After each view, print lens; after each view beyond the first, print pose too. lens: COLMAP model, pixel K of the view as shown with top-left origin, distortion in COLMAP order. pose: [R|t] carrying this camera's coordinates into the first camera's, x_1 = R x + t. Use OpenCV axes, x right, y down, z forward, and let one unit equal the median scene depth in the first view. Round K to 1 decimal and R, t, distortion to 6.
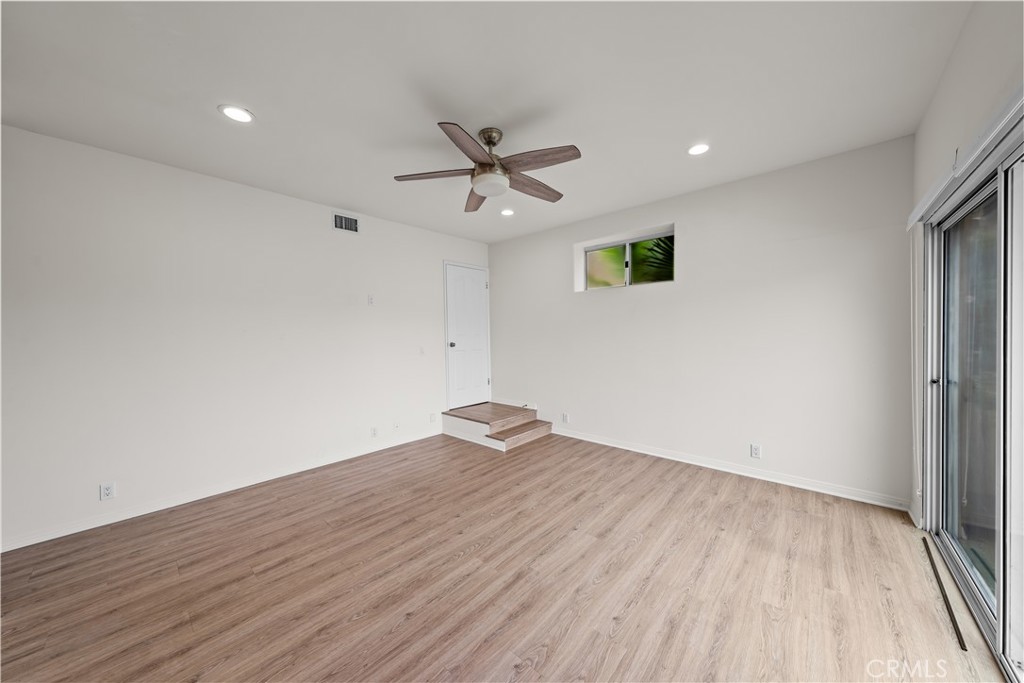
lens RADIAL K [[353.8, 0, 523.9], [0, 353.8, 345.3], [0, 0, 1]] dist [-0.006870, 0.001314]
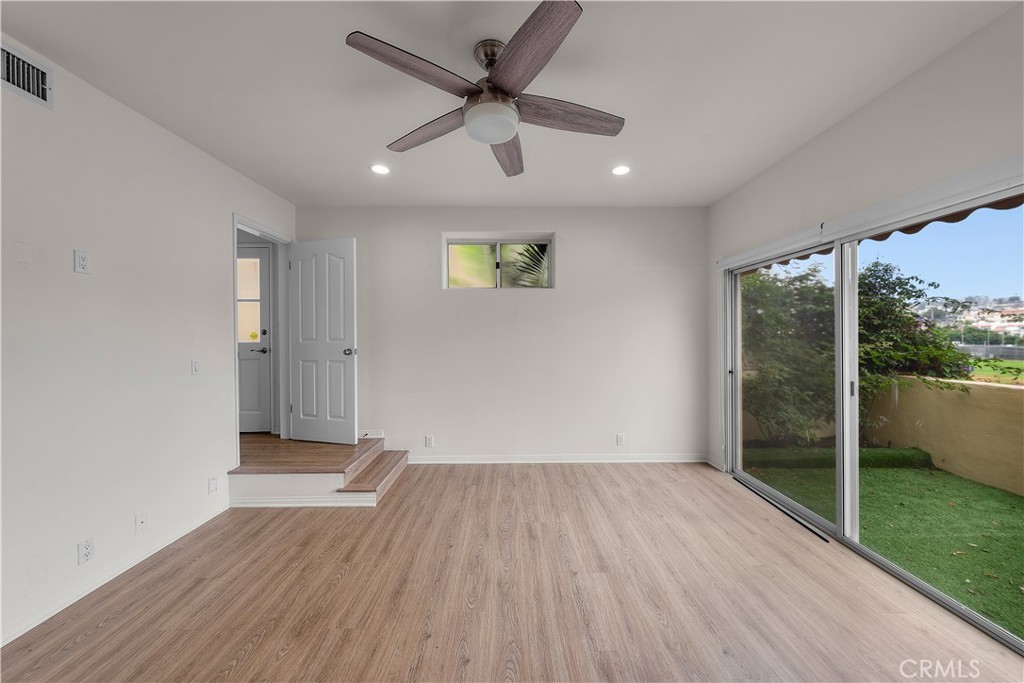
lens RADIAL K [[353.8, 0, 512.6], [0, 353.8, 342.8], [0, 0, 1]] dist [-0.006870, 0.001314]
pose [[0.740283, -0.001546, 0.672294, -0.405506], [0.015570, 0.999769, -0.014846, -0.011754], [-0.672115, 0.021458, 0.740136, 0.363176]]
